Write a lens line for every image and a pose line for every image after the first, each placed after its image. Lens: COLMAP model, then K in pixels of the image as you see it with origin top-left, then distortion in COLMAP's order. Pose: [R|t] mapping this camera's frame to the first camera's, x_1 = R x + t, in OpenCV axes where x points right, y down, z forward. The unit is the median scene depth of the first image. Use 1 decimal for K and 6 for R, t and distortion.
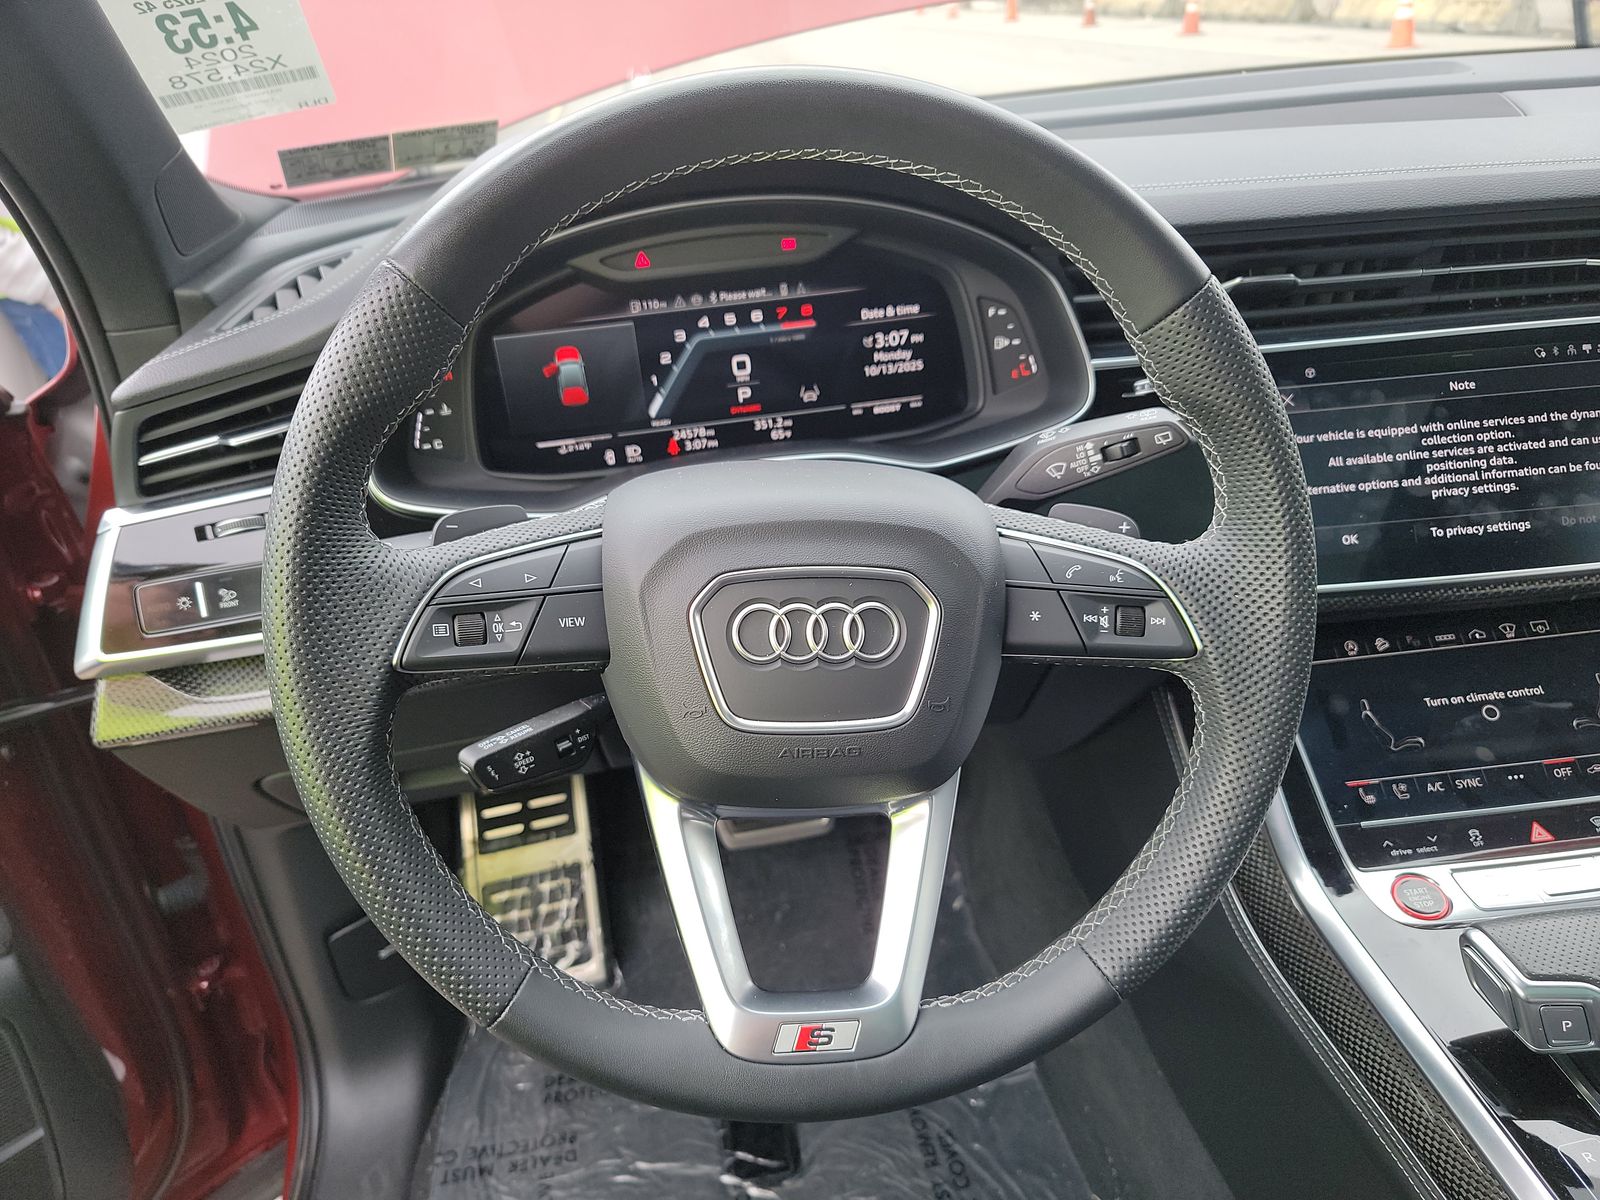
lens RADIAL K [[1136.5, 0, 800.5], [0, 1136.5, 608.8], [0, 0, 1]] dist [0.034554, -0.019939]
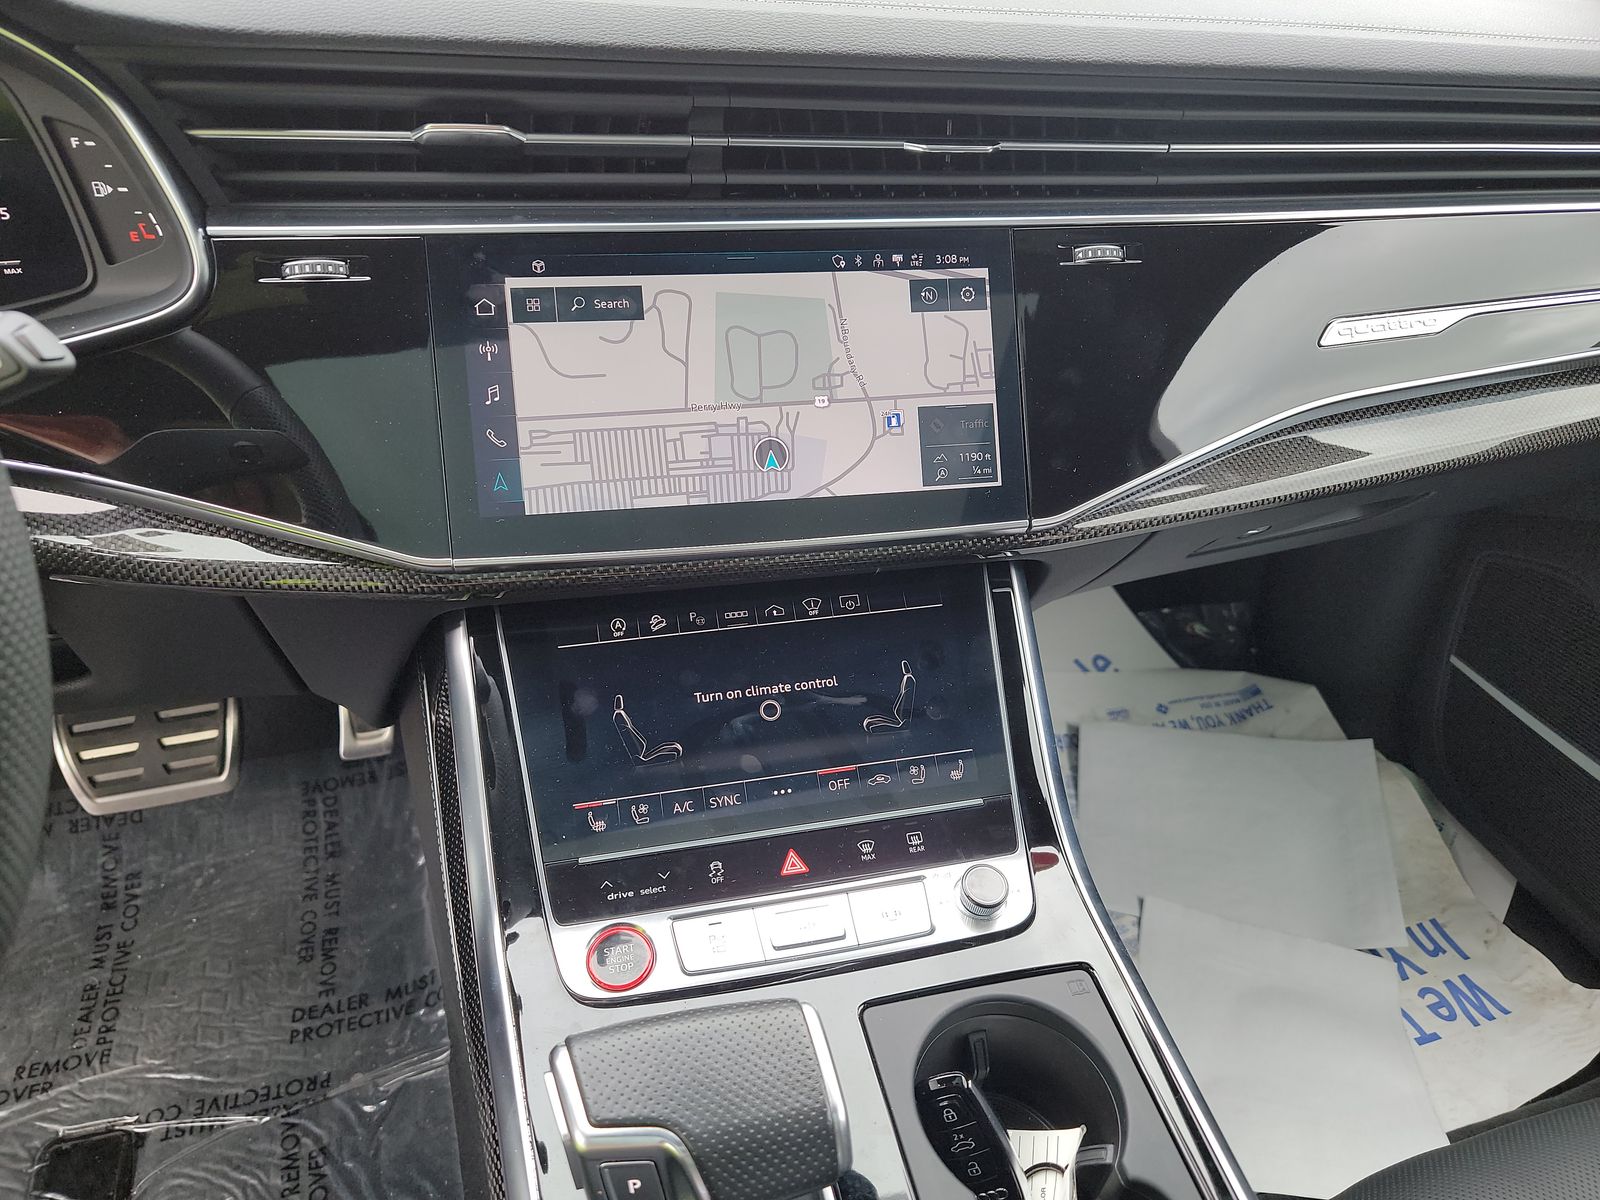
lens RADIAL K [[1136.5, 0, 801.2], [0, 1136.5, 593.1], [0, 0, 1]] dist [0.034554, -0.019939]
pose [[0.981299, 0.009886, 0.192236, 0.464407], [-0.029829, 0.994427, 0.101125, -0.073902], [-0.190164, -0.104968, 0.976125, 0.216522]]
